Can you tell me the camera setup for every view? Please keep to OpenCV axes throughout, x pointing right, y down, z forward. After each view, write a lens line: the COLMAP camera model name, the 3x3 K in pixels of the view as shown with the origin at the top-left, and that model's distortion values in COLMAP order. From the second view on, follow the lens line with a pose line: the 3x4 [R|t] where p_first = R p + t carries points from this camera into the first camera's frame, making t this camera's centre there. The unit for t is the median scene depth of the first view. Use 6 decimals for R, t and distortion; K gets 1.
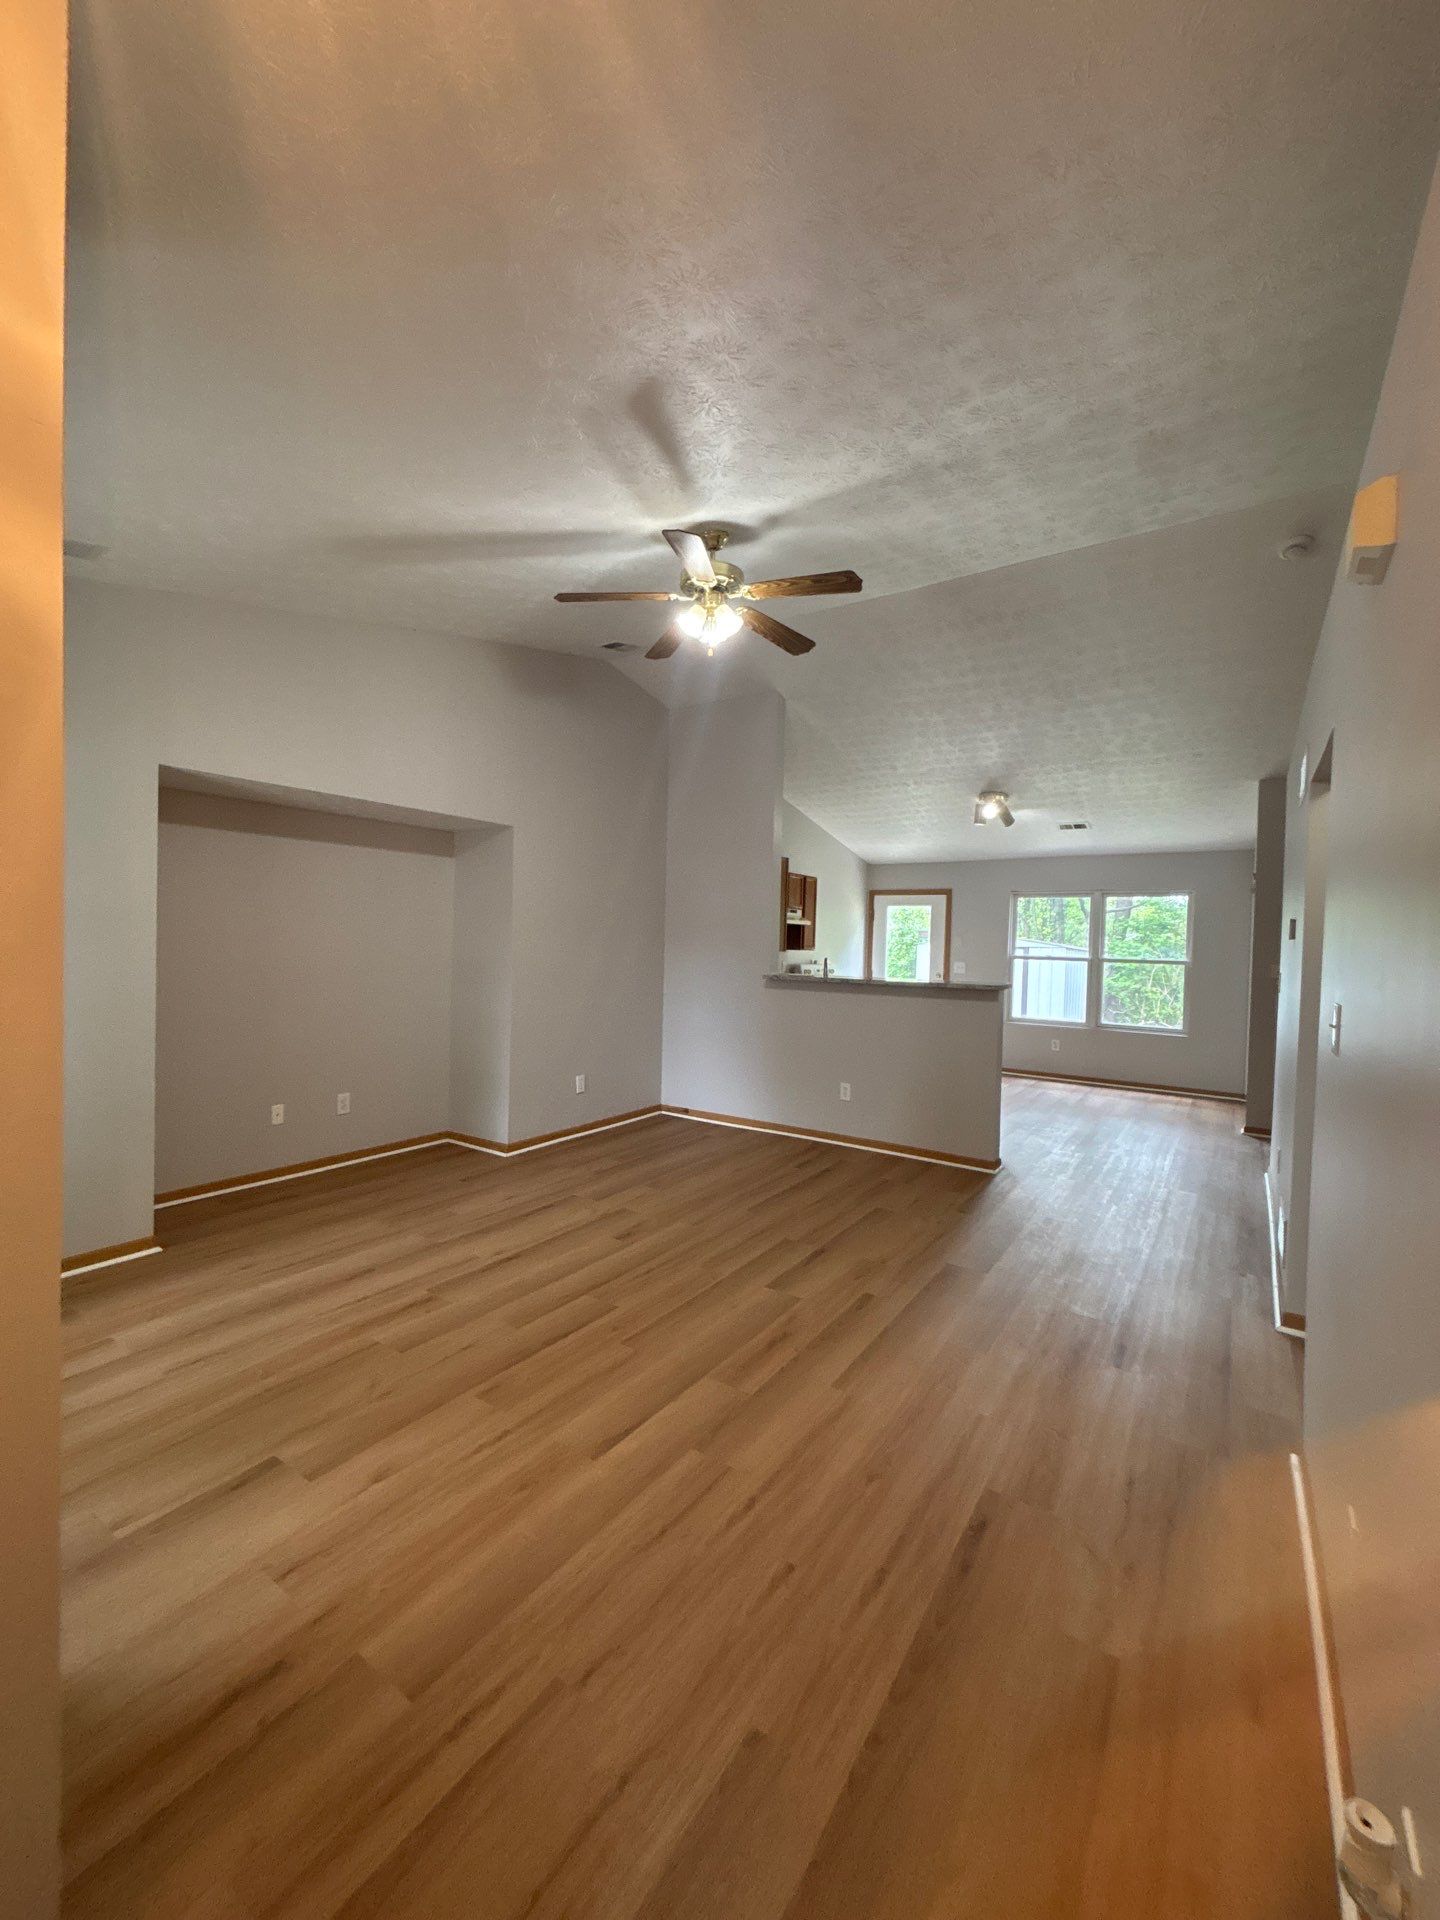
lens RADIAL K [[802.1, 0, 725.7], [0, 802.1, 955.2], [0, 0, 1]] dist [0.001155, 0.000552]
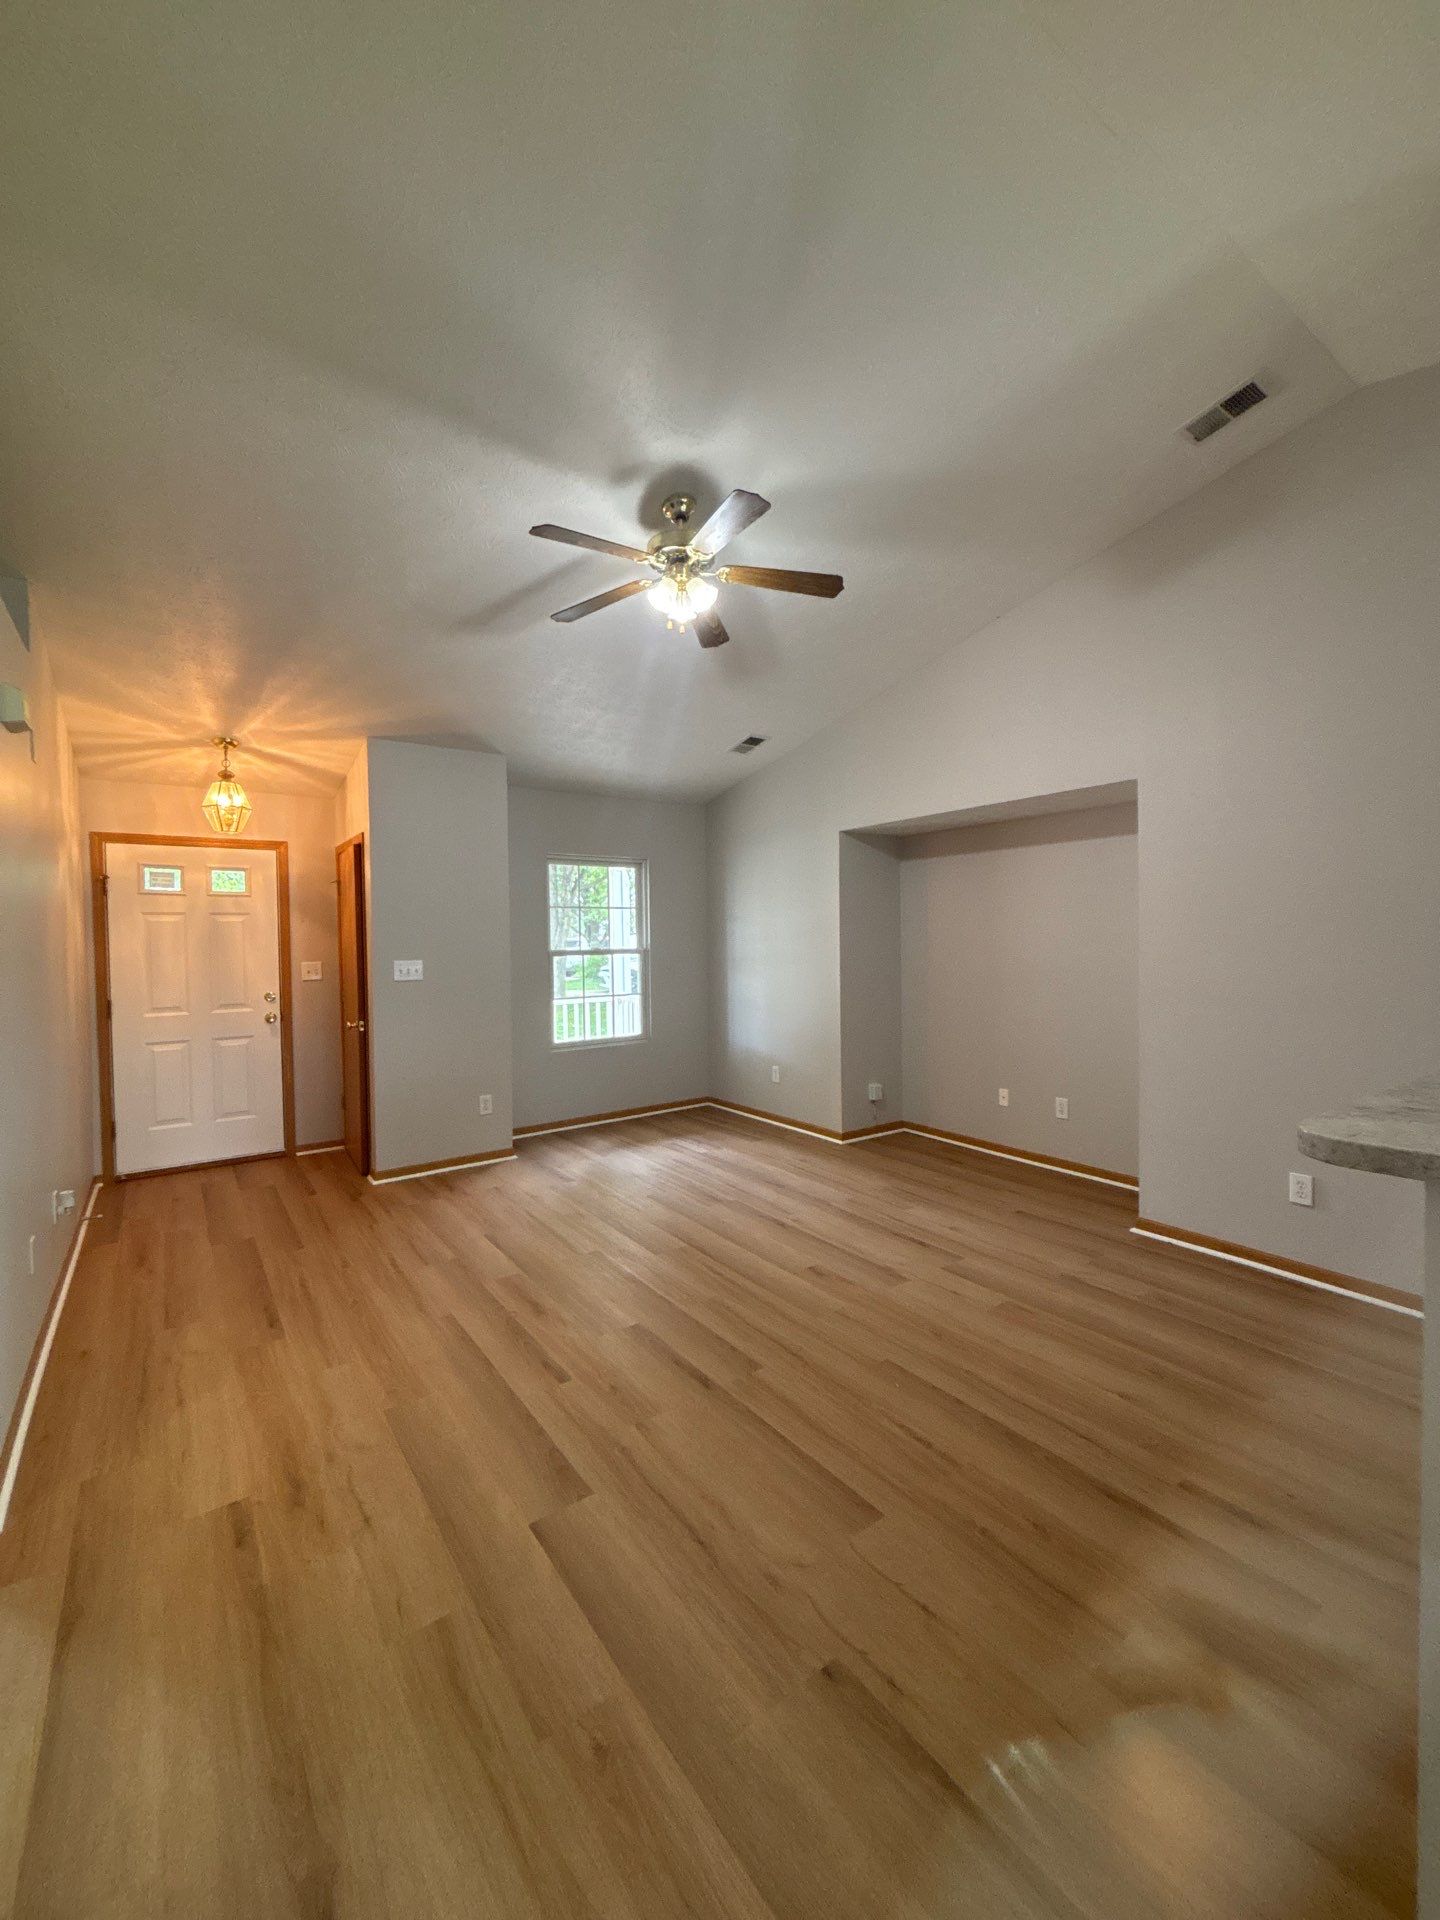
lens RADIAL K [[802.1, 0, 725.7], [0, 802.1, 955.2], [0, 0, 1]] dist [0.001155, 0.000552]
pose [[-0.377616, 0.005385, -0.925947, 0.804500], [-0.010217, 0.999898, 0.009982, -0.009994], [0.925906, 0.013230, -0.377522, 1.355995]]
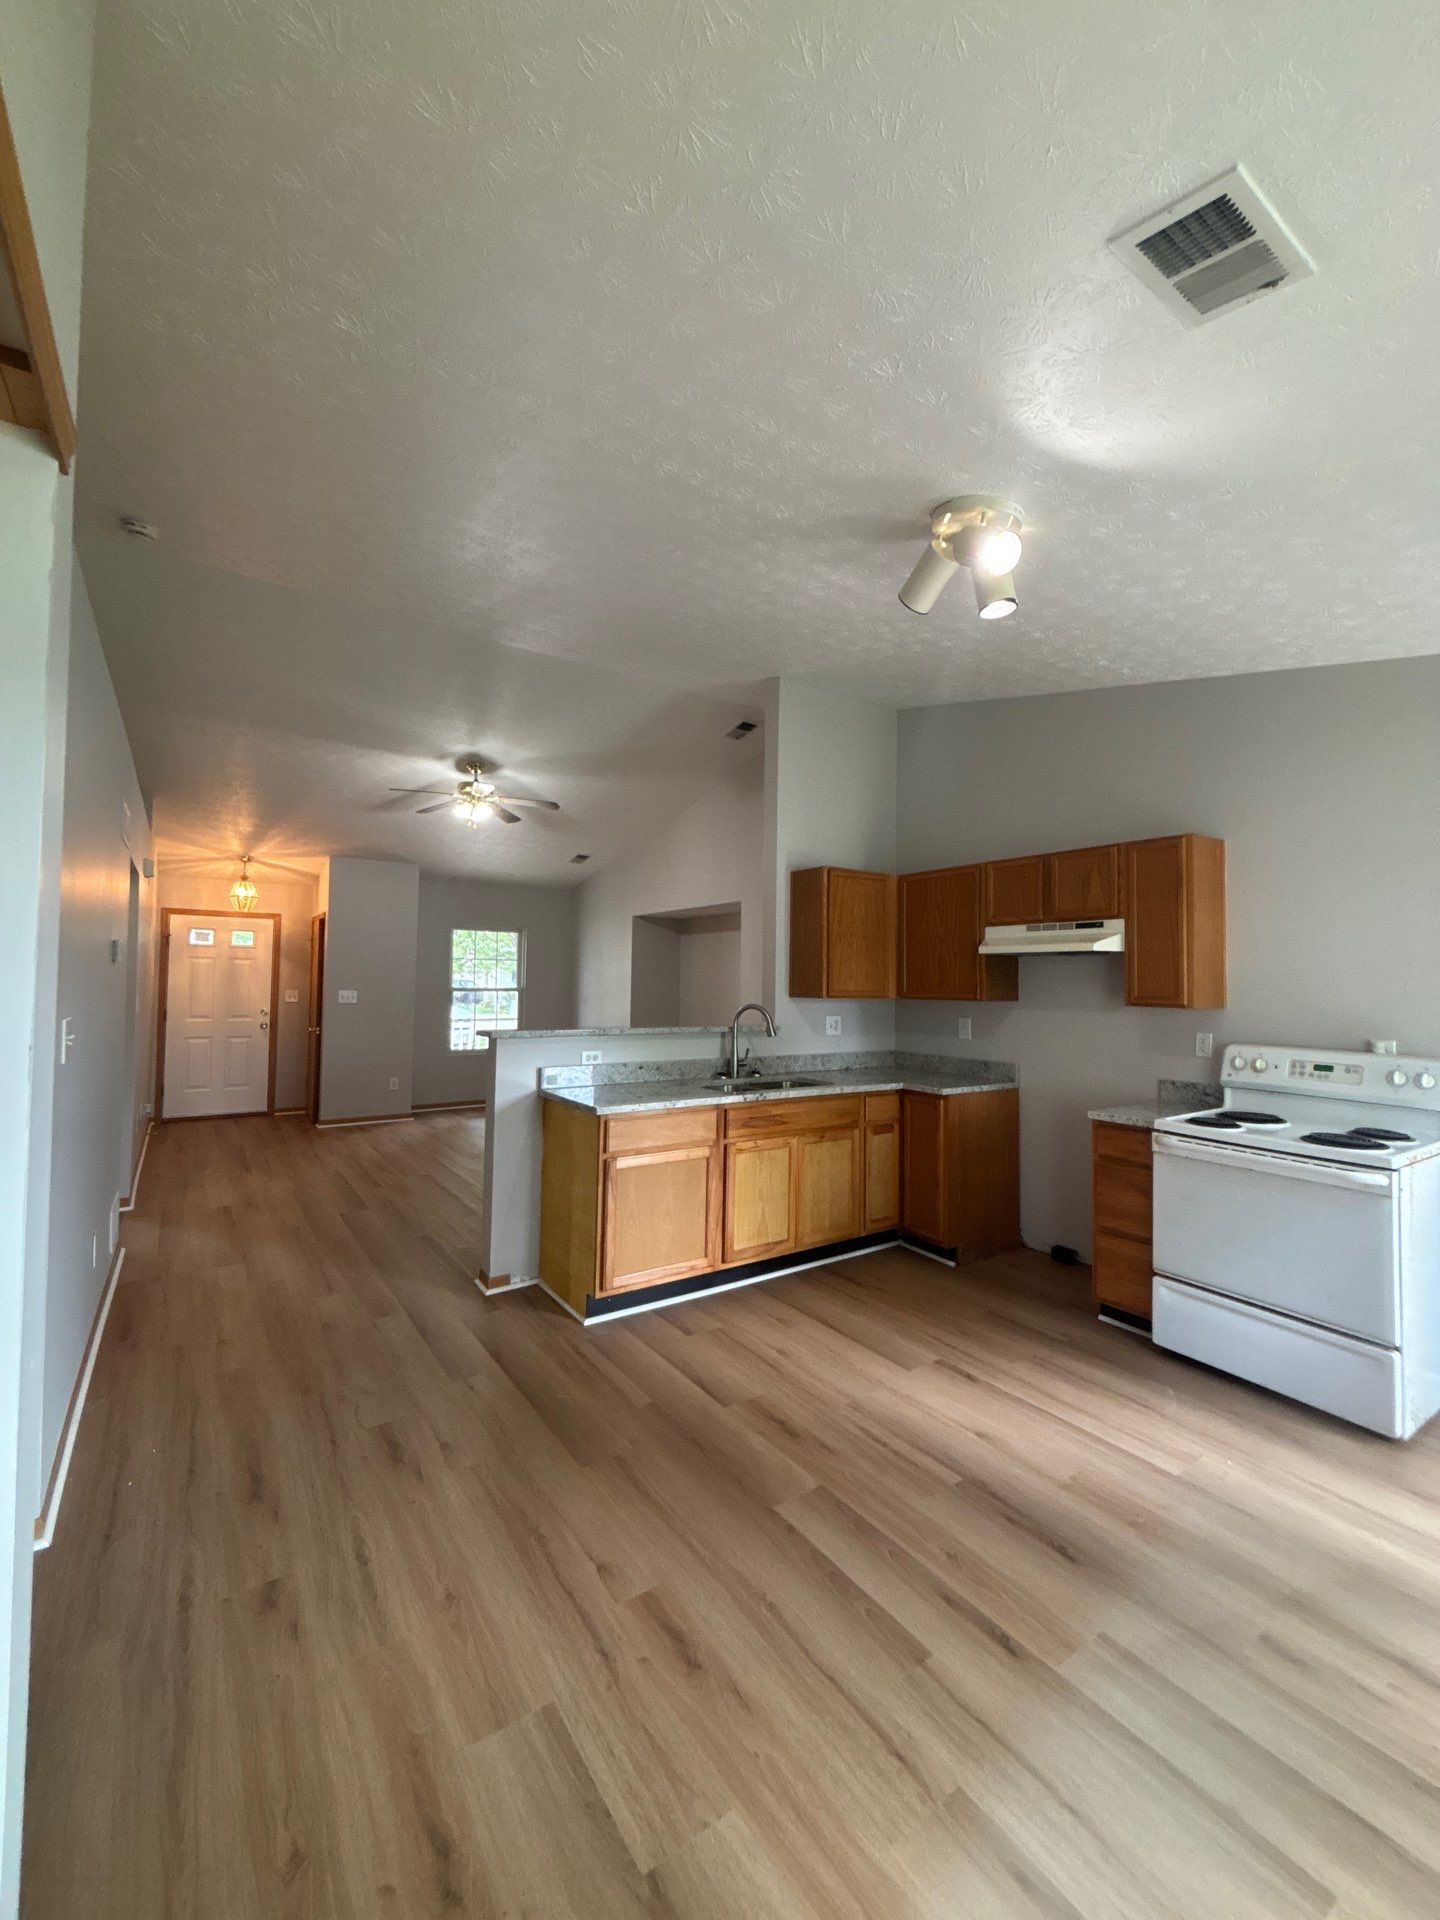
lens RADIAL K [[802.1, 0, 725.7], [0, 802.1, 955.2], [0, 0, 1]] dist [0.001155, 0.000552]
pose [[-0.391275, -0.057117, -0.918500, 0.960287], [-0.039824, 0.998188, -0.045108, -0.013195], [0.919412, 0.018929, -0.392841, 1.576085]]
